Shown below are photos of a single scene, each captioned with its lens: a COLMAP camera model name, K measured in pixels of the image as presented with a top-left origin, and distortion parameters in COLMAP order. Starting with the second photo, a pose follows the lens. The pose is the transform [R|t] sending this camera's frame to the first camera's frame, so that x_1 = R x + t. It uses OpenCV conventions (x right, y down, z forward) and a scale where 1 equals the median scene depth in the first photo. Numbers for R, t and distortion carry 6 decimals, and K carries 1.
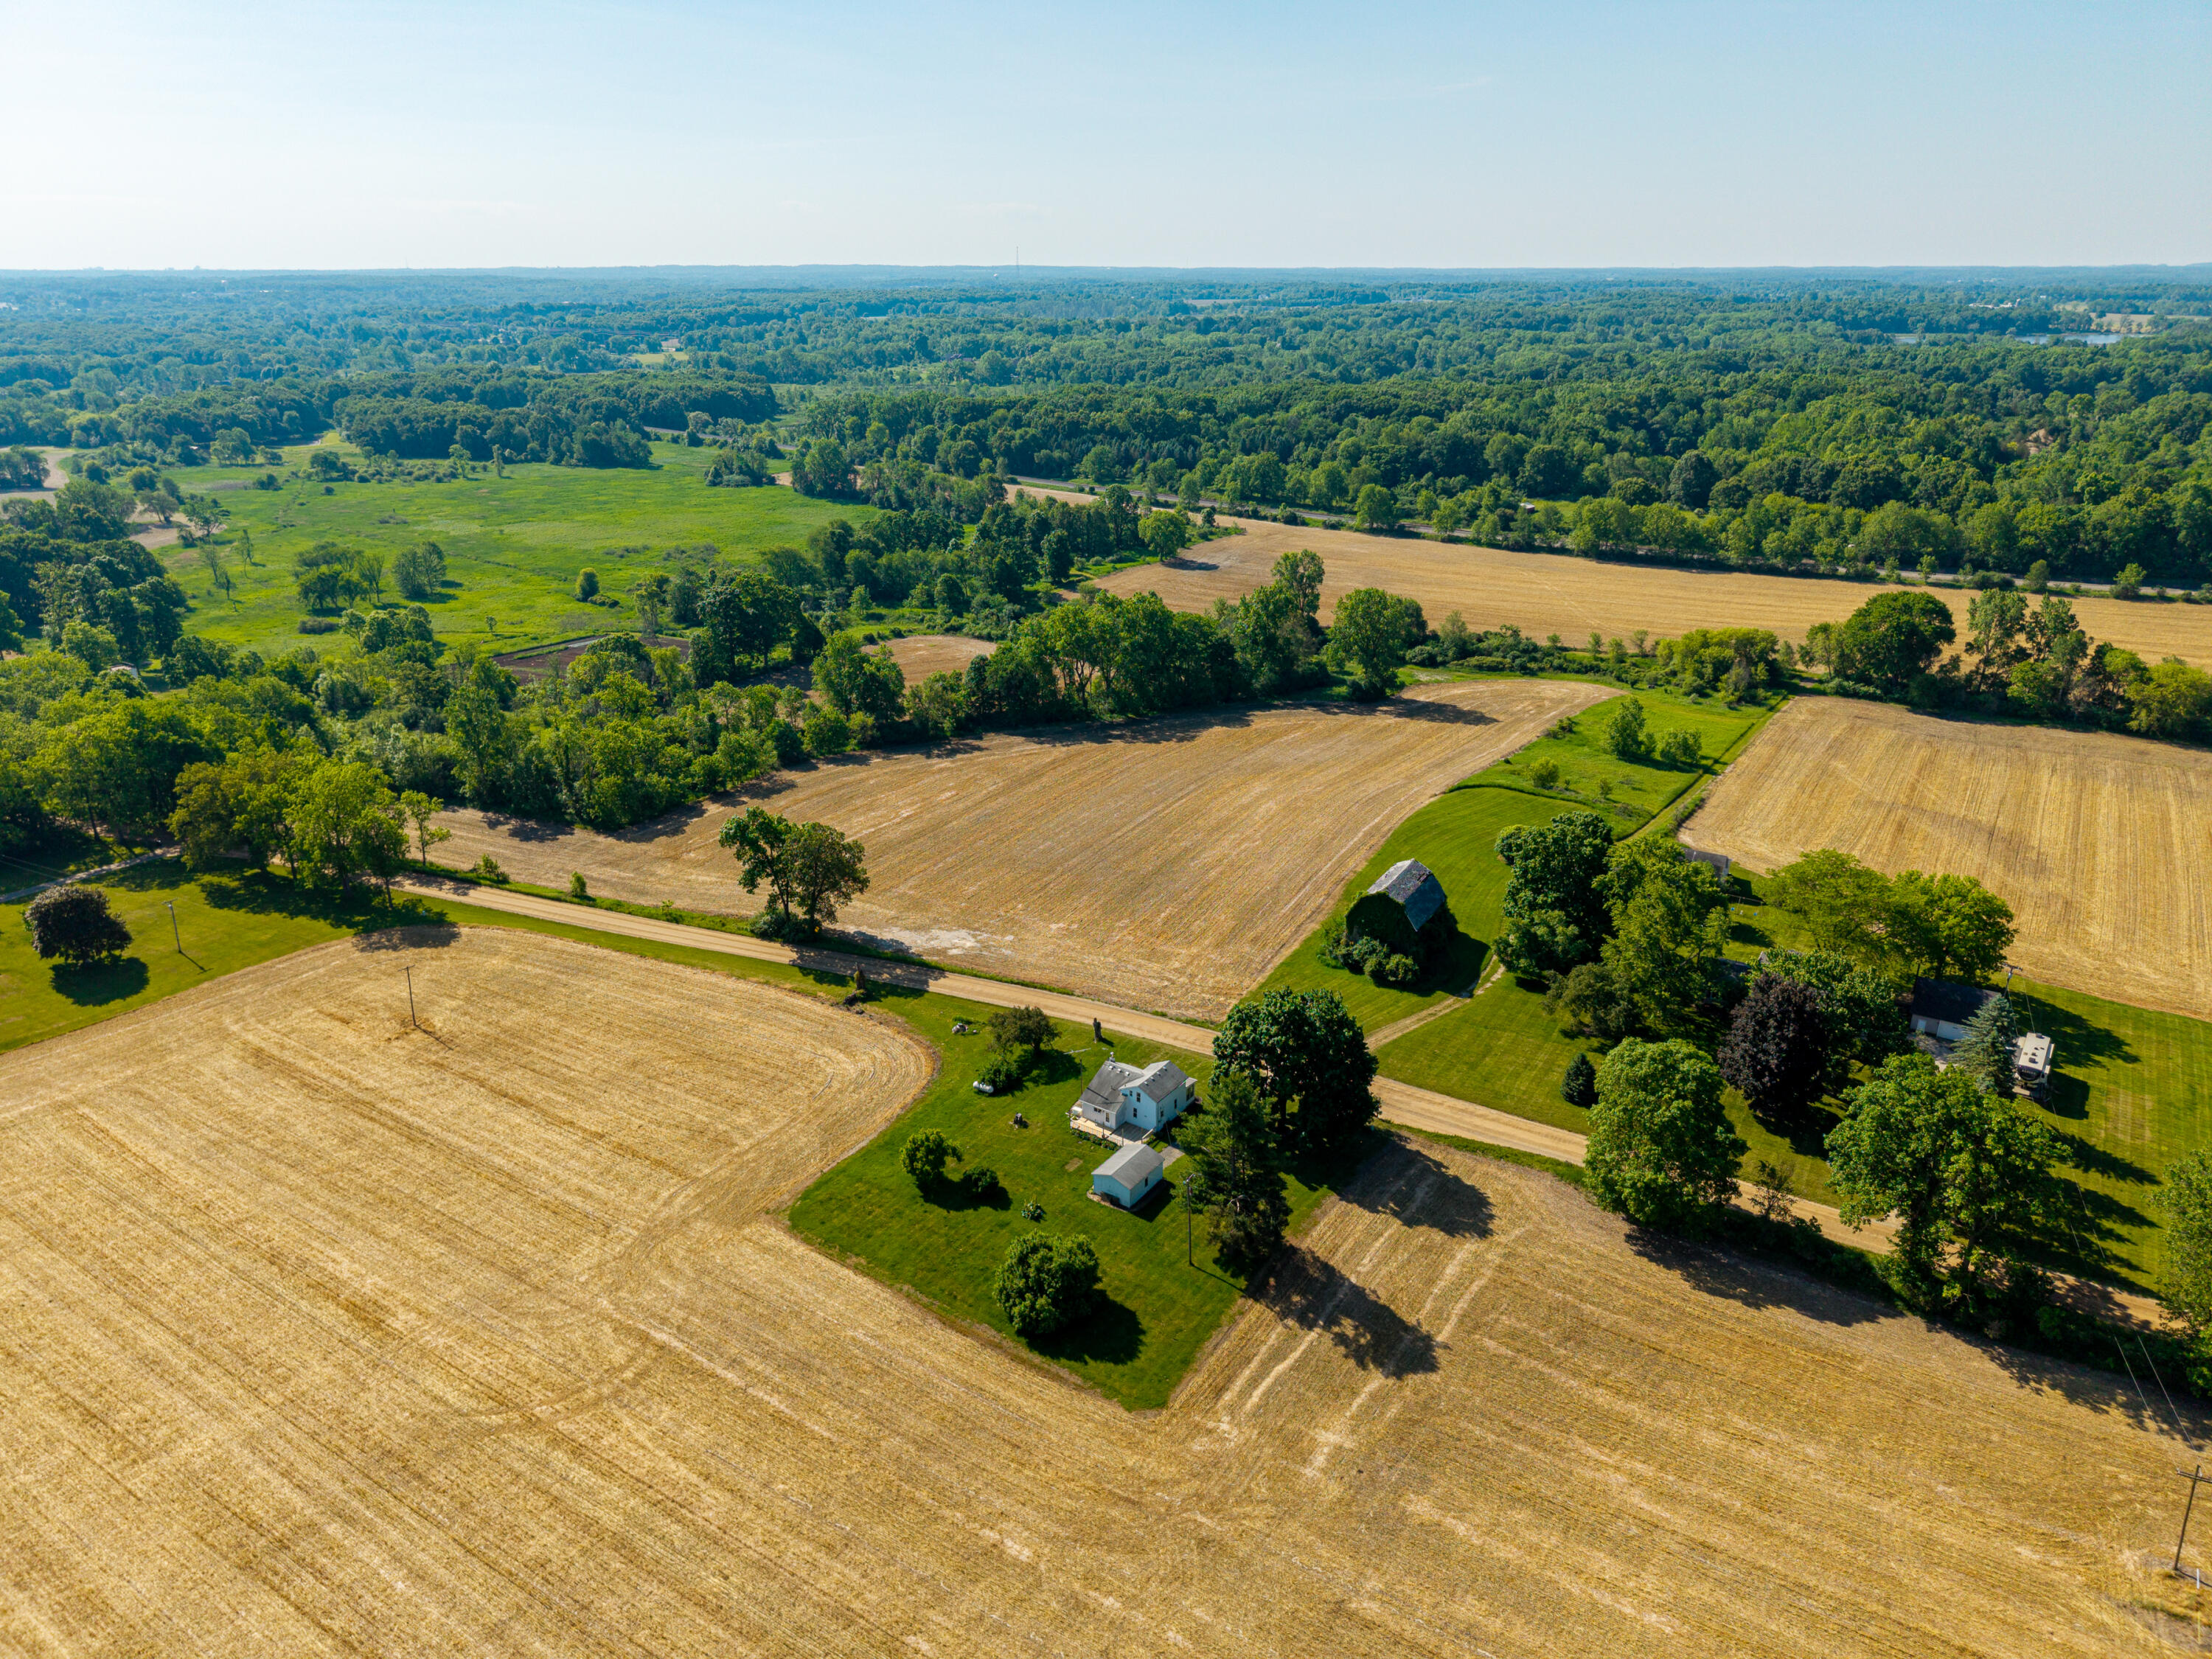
lens RADIAL K [[1469.3, 0, 1098.8], [0, 1469.3, 838.0], [0, 0, 1]] dist [0.052478, -0.071610]
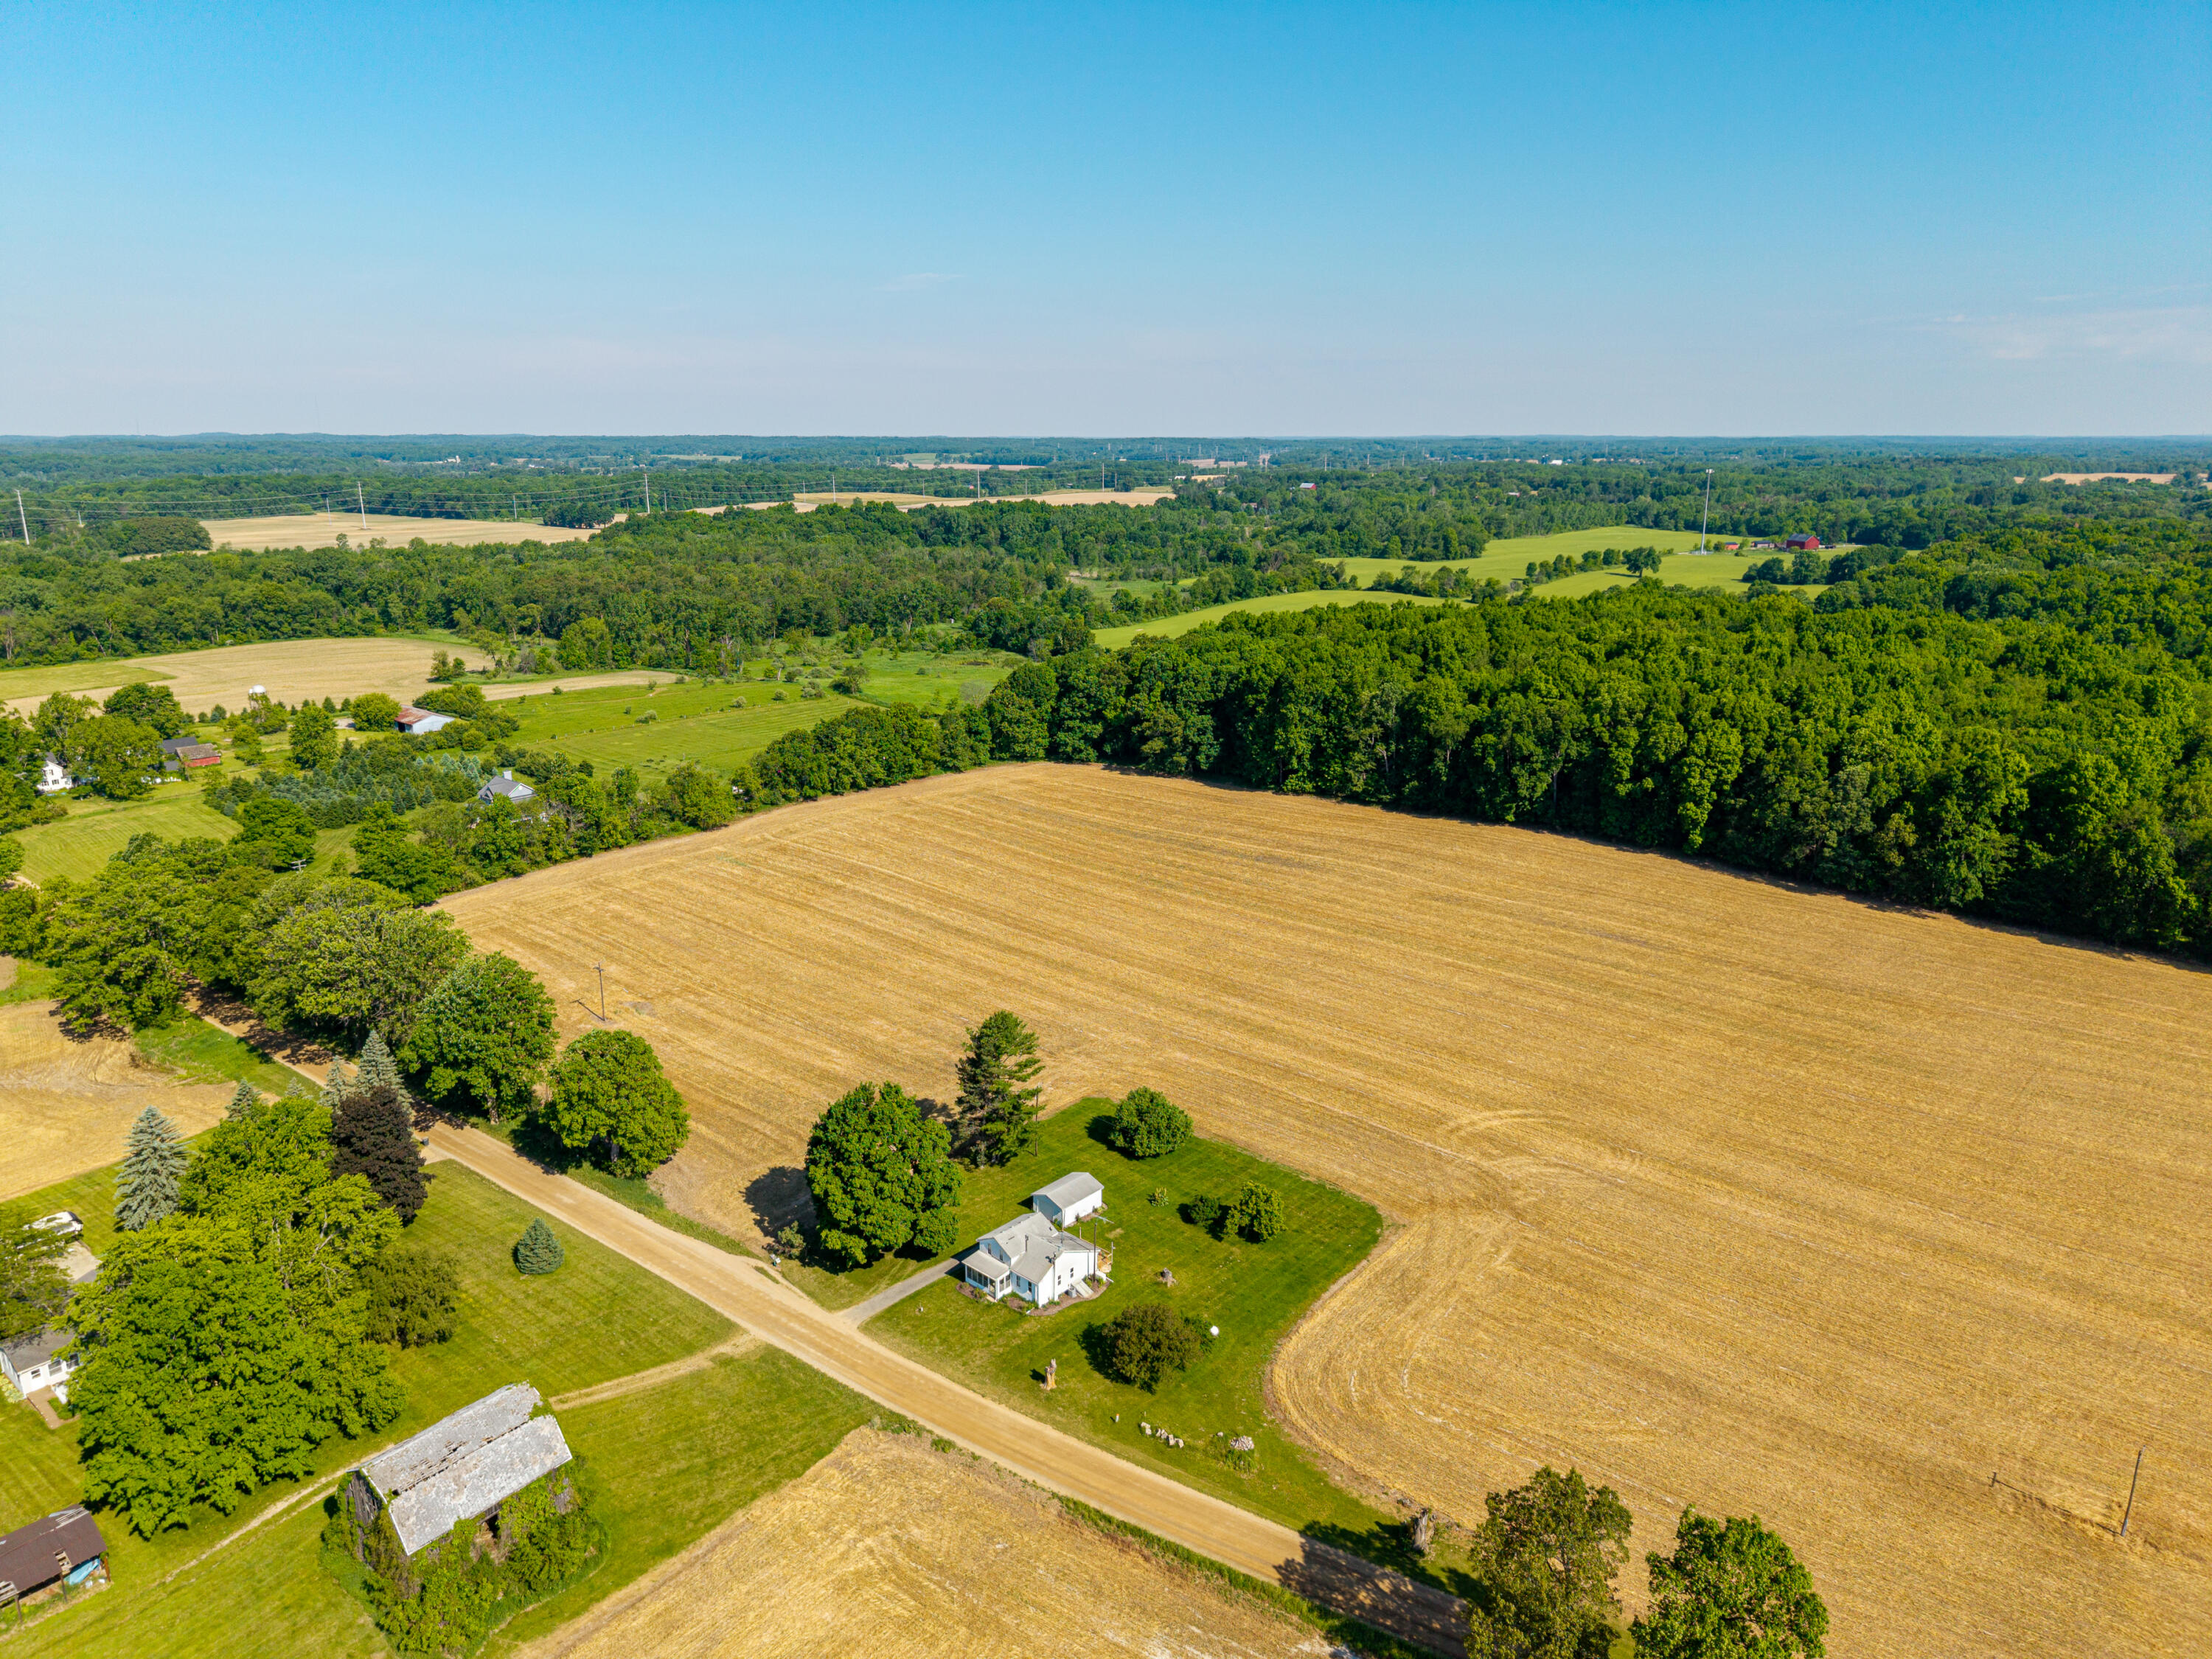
lens RADIAL K [[1472.6, 0, 1106.0], [0, 1472.6, 829.5], [0, 0, 1]] dist [0.066340, -0.090744]
pose [[-0.991627, -0.033206, 0.124792, -0.074537], [0.046796, 0.808286, 0.586928, -0.347697], [-0.120357, 0.587853, -0.799964, 0.959665]]
